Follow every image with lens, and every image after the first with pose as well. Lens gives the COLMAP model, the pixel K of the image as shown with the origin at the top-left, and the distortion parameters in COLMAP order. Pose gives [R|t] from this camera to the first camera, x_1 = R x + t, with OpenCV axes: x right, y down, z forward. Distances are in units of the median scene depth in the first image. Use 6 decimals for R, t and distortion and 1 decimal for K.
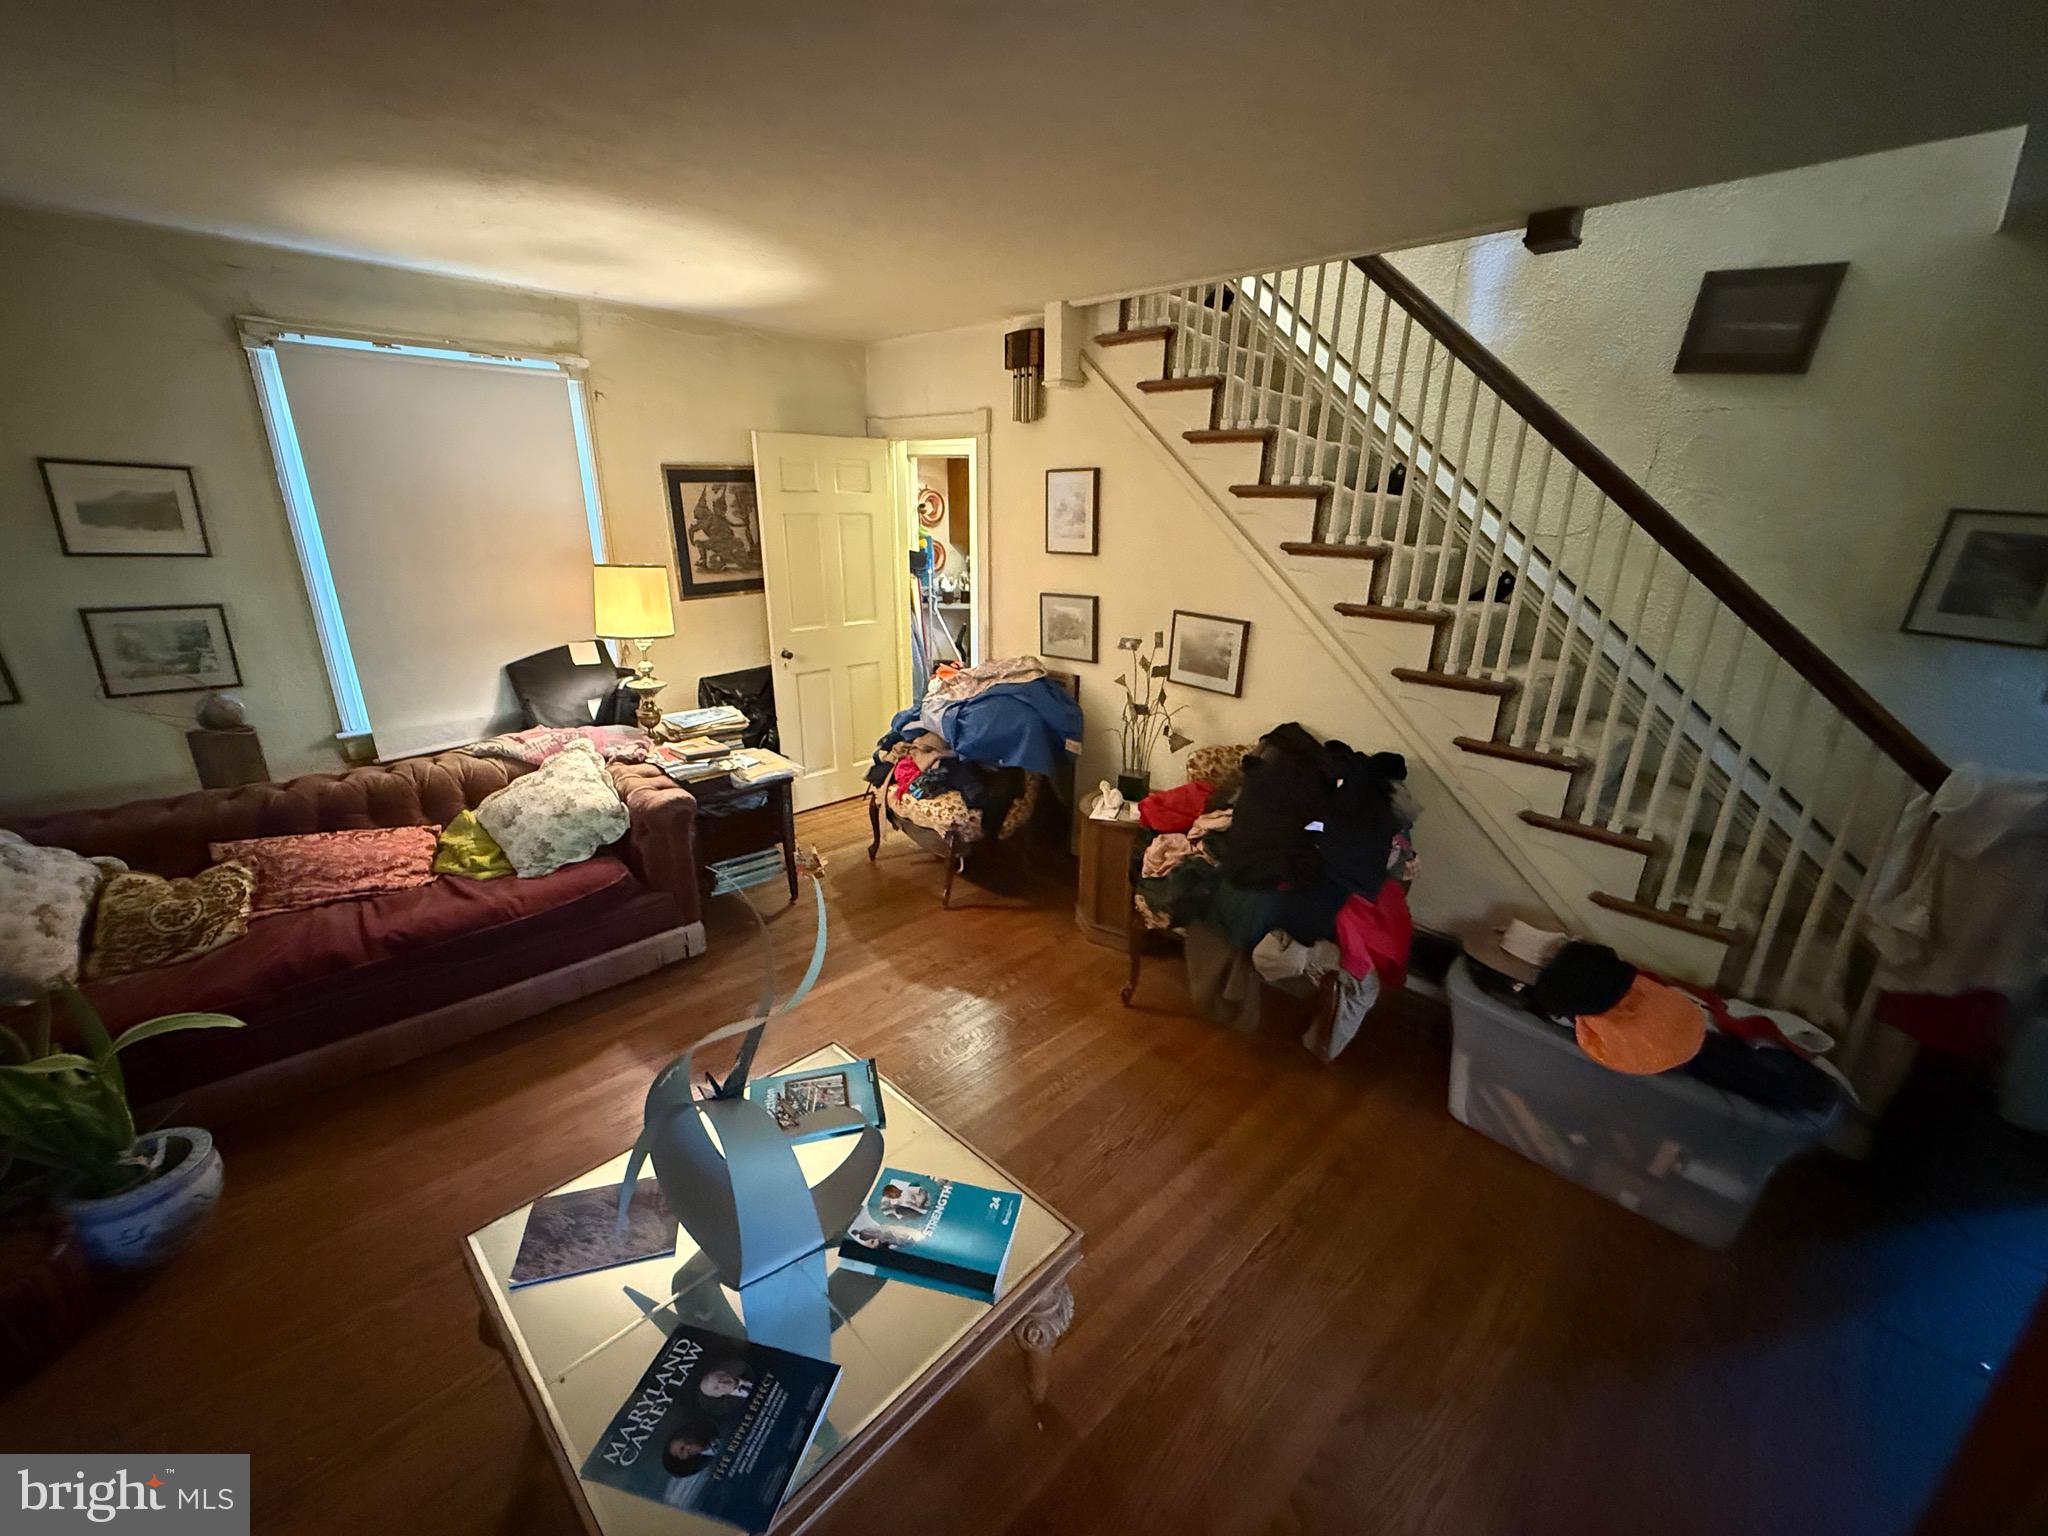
lens RADIAL K [[823.4, 0, 1024.0], [0, 823.4, 768.0], [0, 0, 1]] dist [-0.000082, -0.000299]
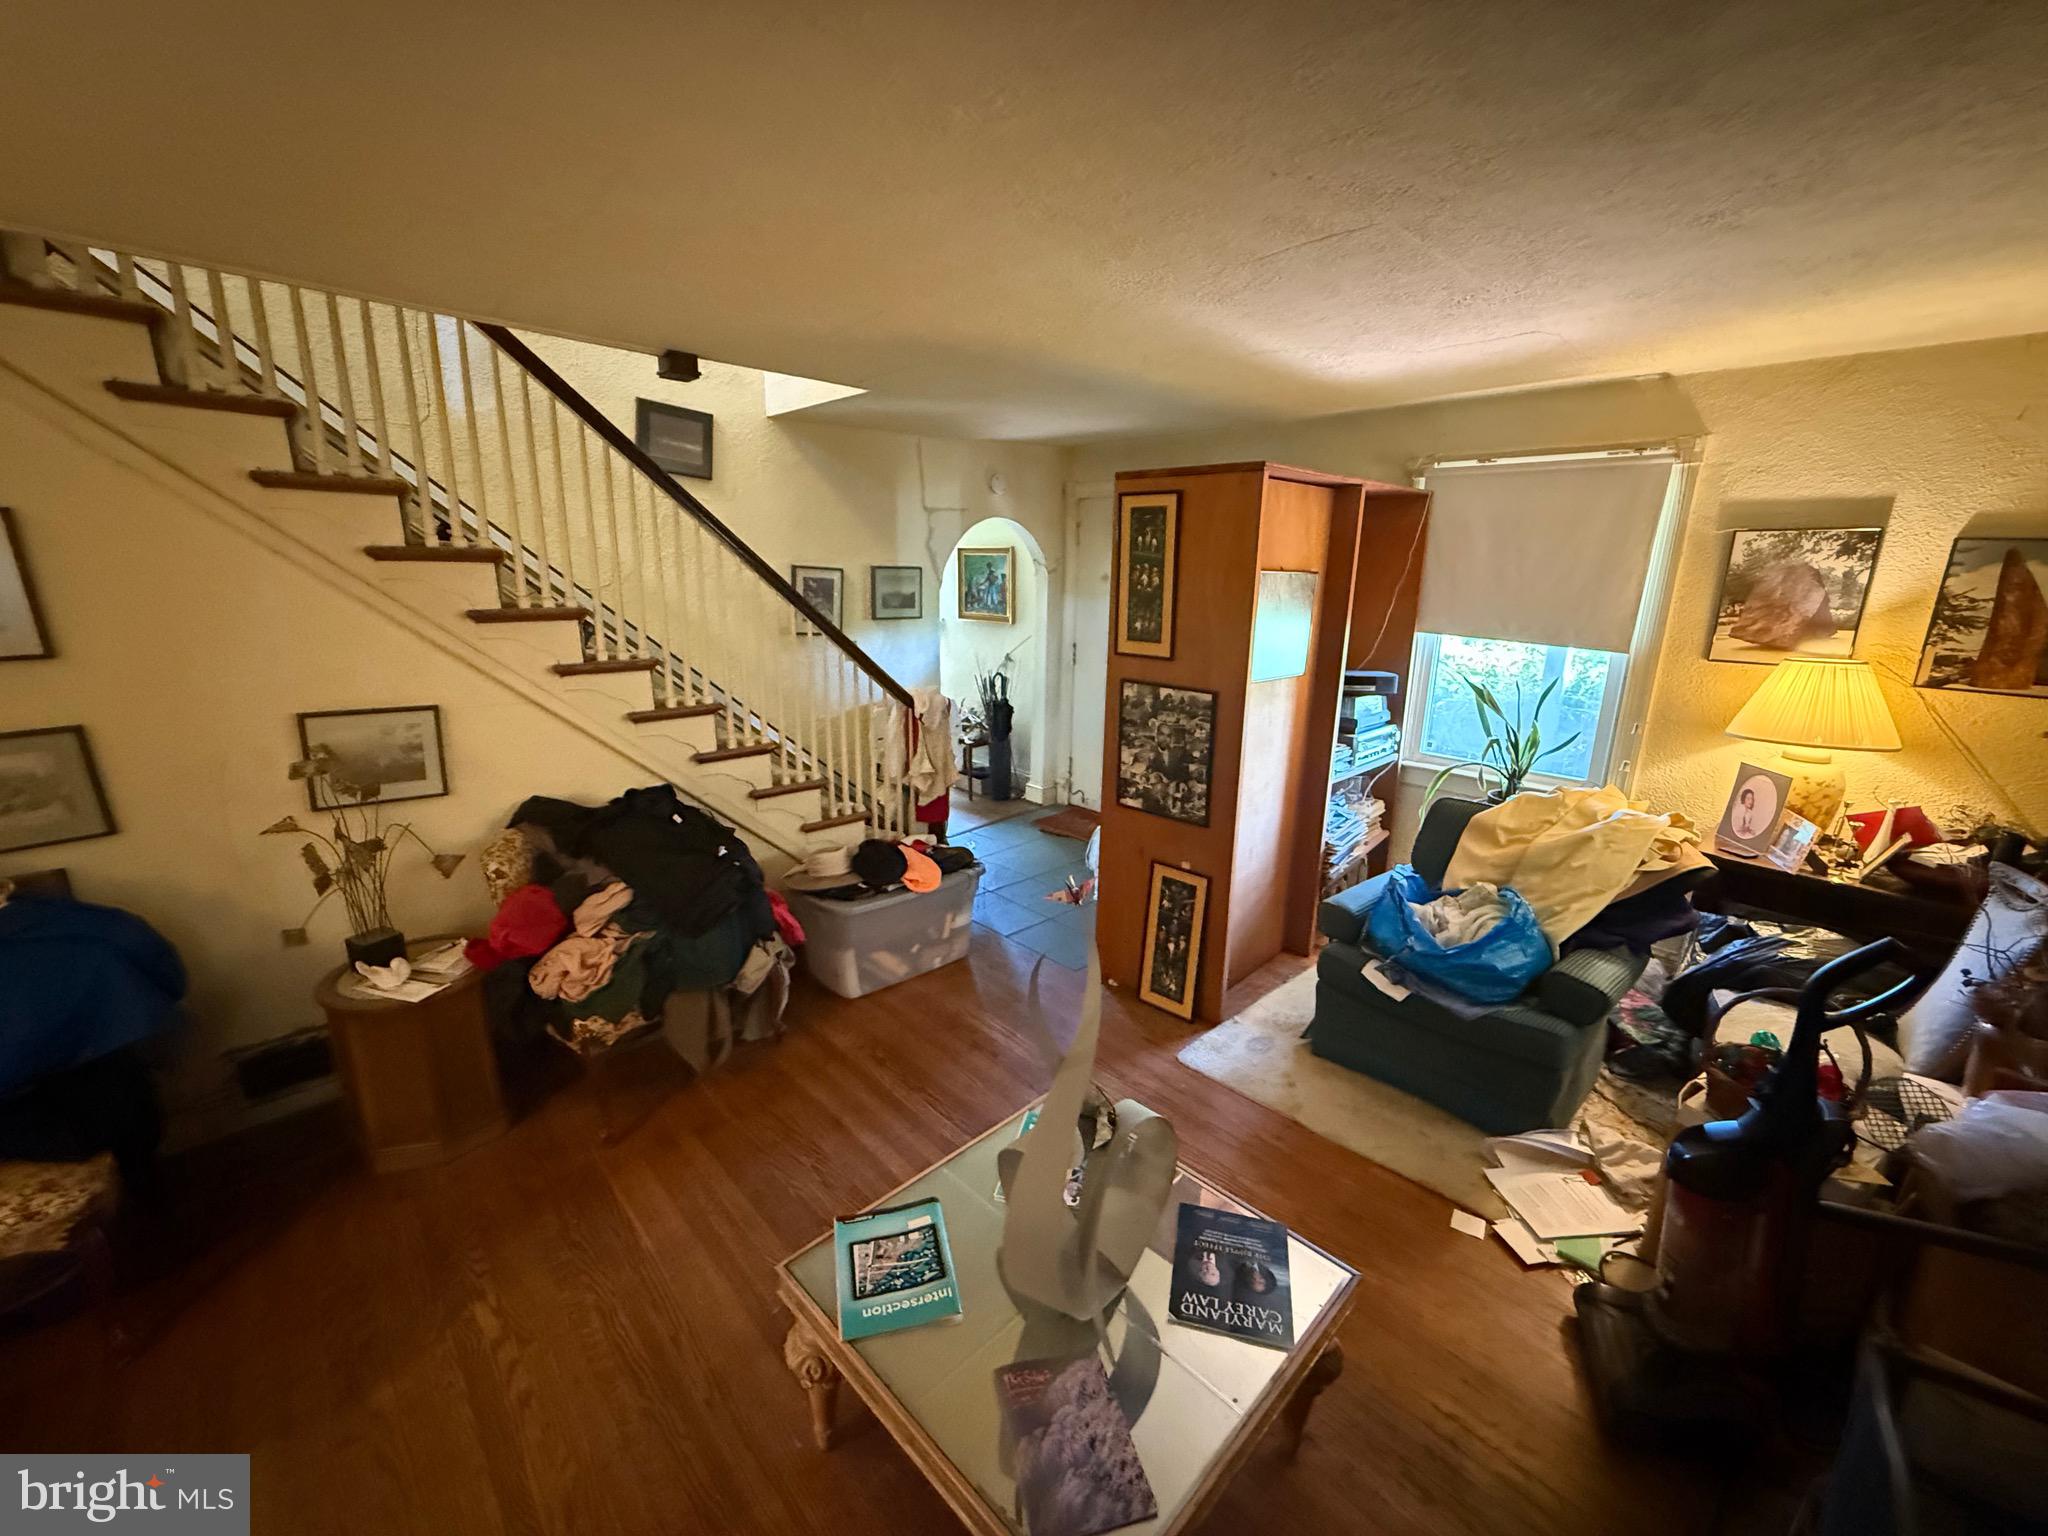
lens RADIAL K [[823.4, 0, 1024.0], [0, 823.4, 768.0], [0, 0, 1]] dist [-0.000082, -0.000299]
pose [[0.013333, -0.256063, 0.966568, -0.736961], [0.296091, 0.924312, 0.240784, -0.191926], [-0.955067, 0.282982, 0.088142, 0.493787]]
